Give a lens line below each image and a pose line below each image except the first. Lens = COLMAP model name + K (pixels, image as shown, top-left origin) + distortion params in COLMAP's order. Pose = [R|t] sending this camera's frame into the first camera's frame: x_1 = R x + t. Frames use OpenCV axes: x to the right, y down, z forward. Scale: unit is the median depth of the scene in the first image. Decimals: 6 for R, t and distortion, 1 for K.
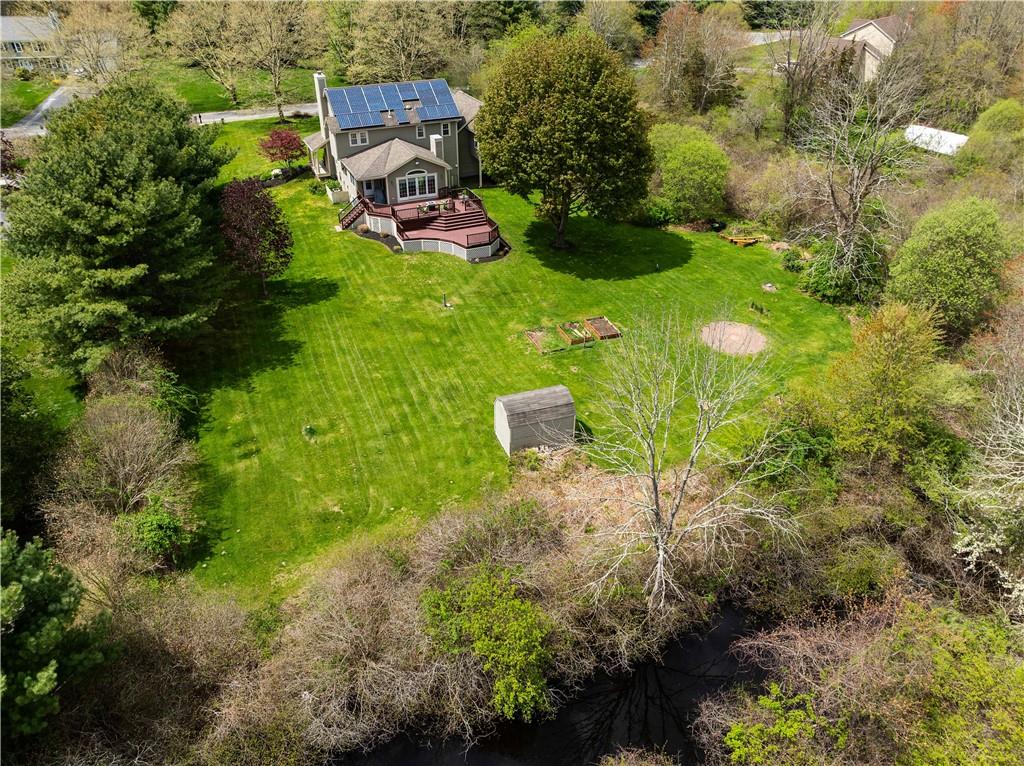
lens RADIAL K [[715.7, 0, 510.9], [0, 715.7, 383.3], [0, 0, 1]] dist [-0.006654, -0.001308]
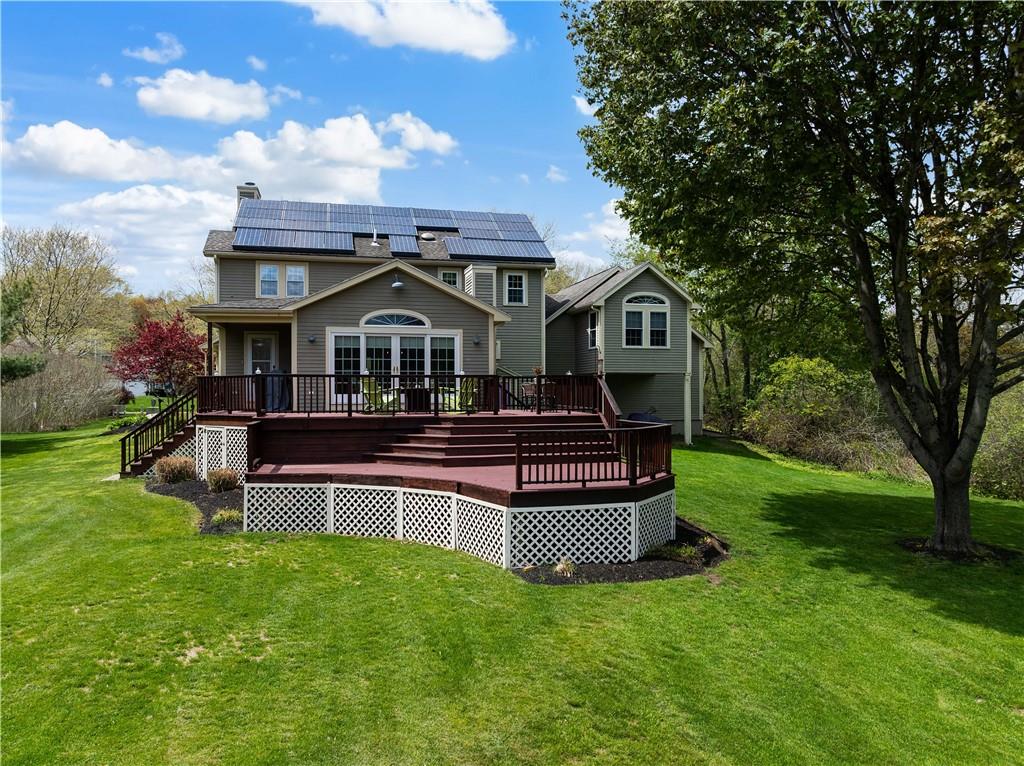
lens RADIAL K [[715.7, 0, 518.2], [0, 715.7, 362.7], [0, 0, 1]] dist [-0.006654, -0.001308]
pose [[0.986414, -0.007868, -0.164089, -0.027369], [-0.088409, 0.816448, -0.570611, -0.106600], [0.138459, 0.577366, 0.804660, 0.798093]]
